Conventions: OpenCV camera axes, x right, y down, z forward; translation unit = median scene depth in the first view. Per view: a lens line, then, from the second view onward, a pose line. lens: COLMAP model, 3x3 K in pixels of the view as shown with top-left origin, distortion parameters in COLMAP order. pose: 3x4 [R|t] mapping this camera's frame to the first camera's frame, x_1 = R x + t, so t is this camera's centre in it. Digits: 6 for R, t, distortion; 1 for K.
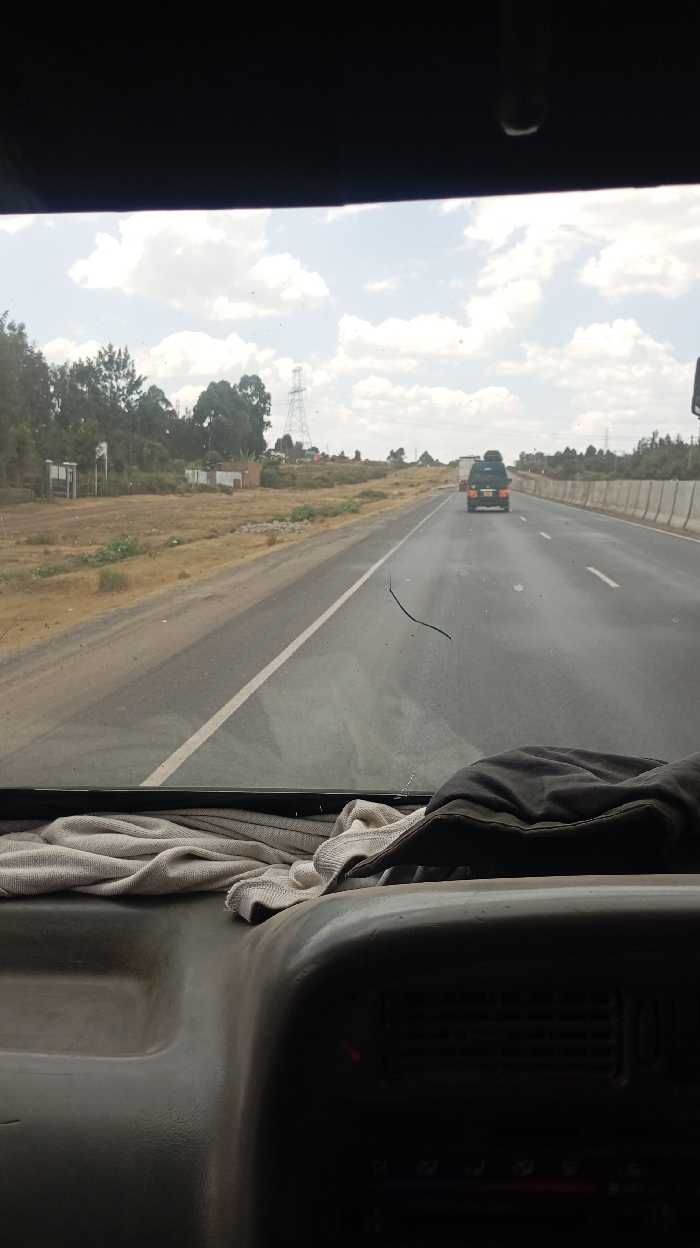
lens RADIAL K [[1088.1, 0, 347.3], [0, 1088.1, 624.4], [0, 0, 1]] dist [0.069322, -0.068252]
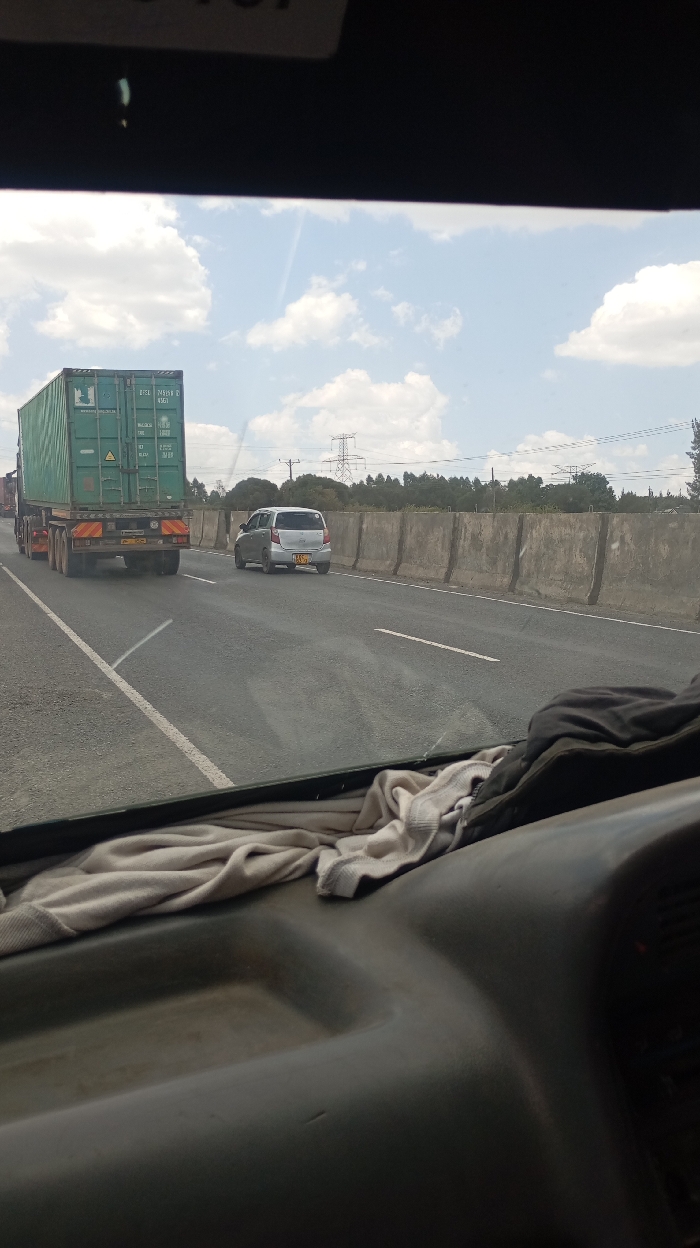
lens RADIAL K [[1088.1, 0, 273.5], [0, 1088.1, 632.0], [0, 0, 1]] dist [0.069322, -0.068252]
pose [[0.889263, -0.106920, 0.444723, -0.566310], [0.116463, 0.993177, 0.005901, 0.007366], [-0.442320, 0.046547, 0.895649, 0.089299]]
